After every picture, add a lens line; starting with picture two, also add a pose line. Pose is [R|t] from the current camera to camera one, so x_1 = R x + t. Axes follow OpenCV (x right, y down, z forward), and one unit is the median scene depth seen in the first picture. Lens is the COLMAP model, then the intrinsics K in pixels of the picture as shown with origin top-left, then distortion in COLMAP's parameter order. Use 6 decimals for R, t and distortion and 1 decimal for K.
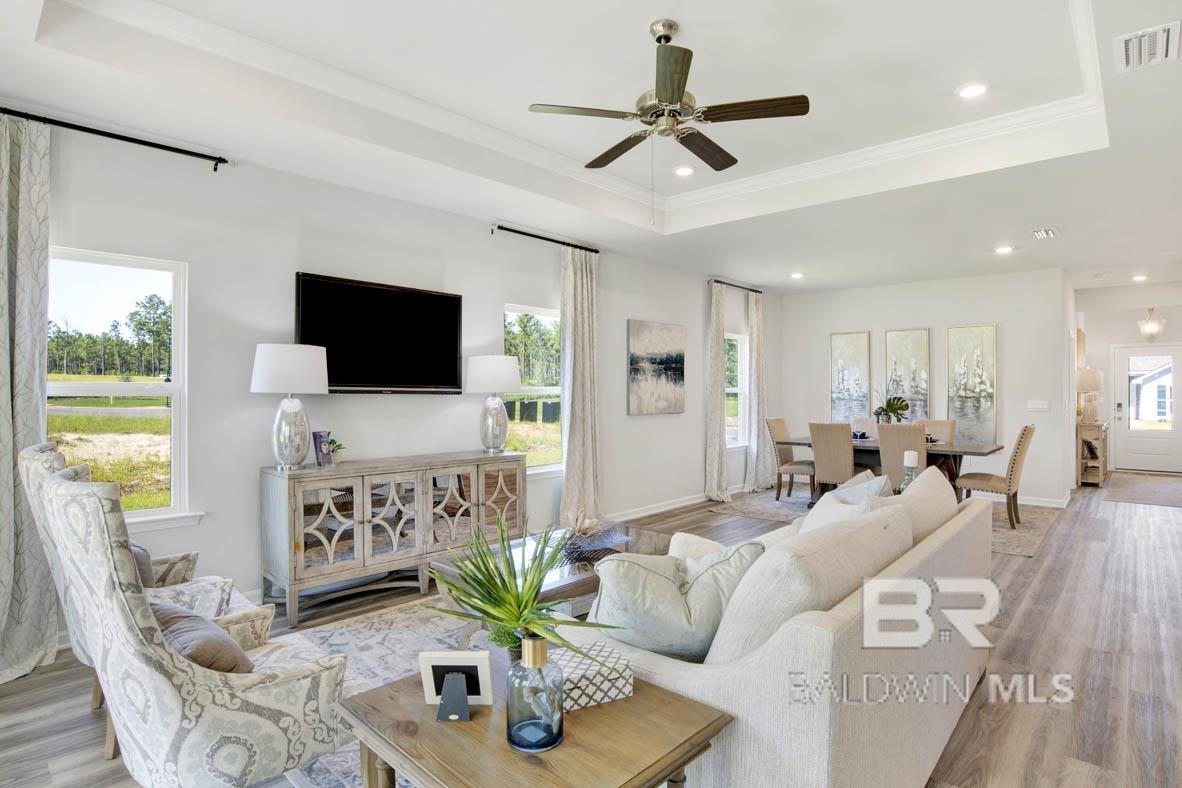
lens RADIAL K [[639.3, 0, 589.6], [0, 639.3, 394.4], [0, 0, 1]] dist [-0.027699, 0.002474]
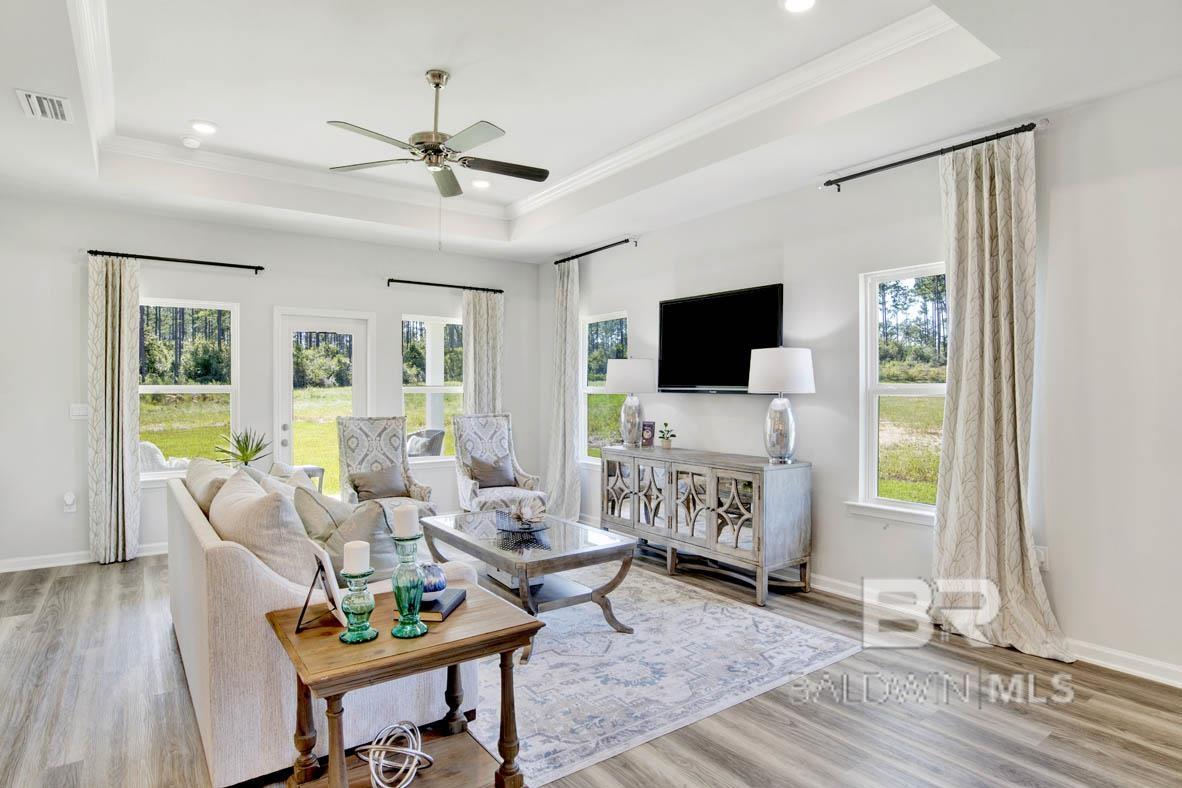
lens RADIAL K [[663.5, 0, 607.1], [0, 663.5, 385.2], [0, 0, 1]] dist [-0.055663, 0.007331]
pose [[-0.211244, -0.009050, -0.977391, 0.703267], [-0.003704, 0.999957, -0.008459, -0.004505], [0.977426, 0.001834, -0.211269, 0.899638]]
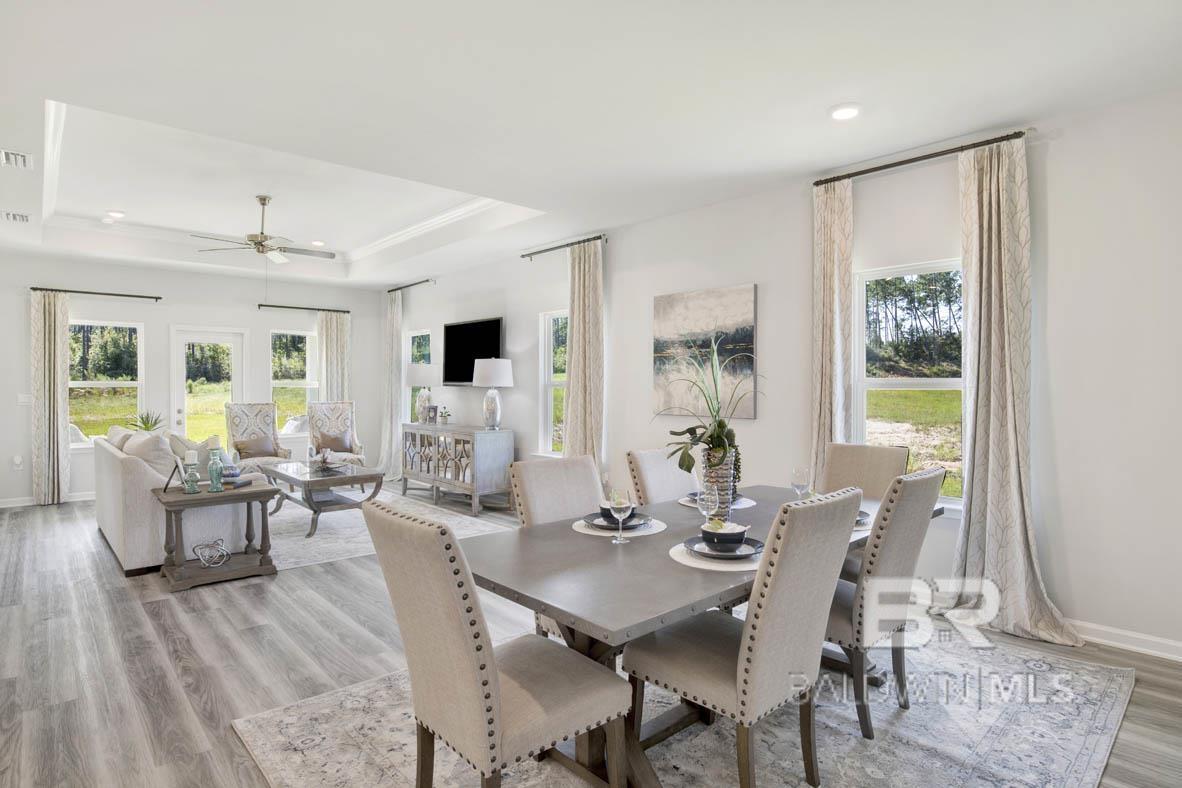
lens RADIAL K [[651.0, 0, 594.9], [0, 651.0, 385.9], [0, 0, 1]] dist [-0.037147, 0.005119]
pose [[-0.121316, 0.001138, -0.992613, 1.125160], [-0.003780, 0.999992, 0.001609, -0.006758], [0.992607, 0.003947, -0.121310, 1.296042]]
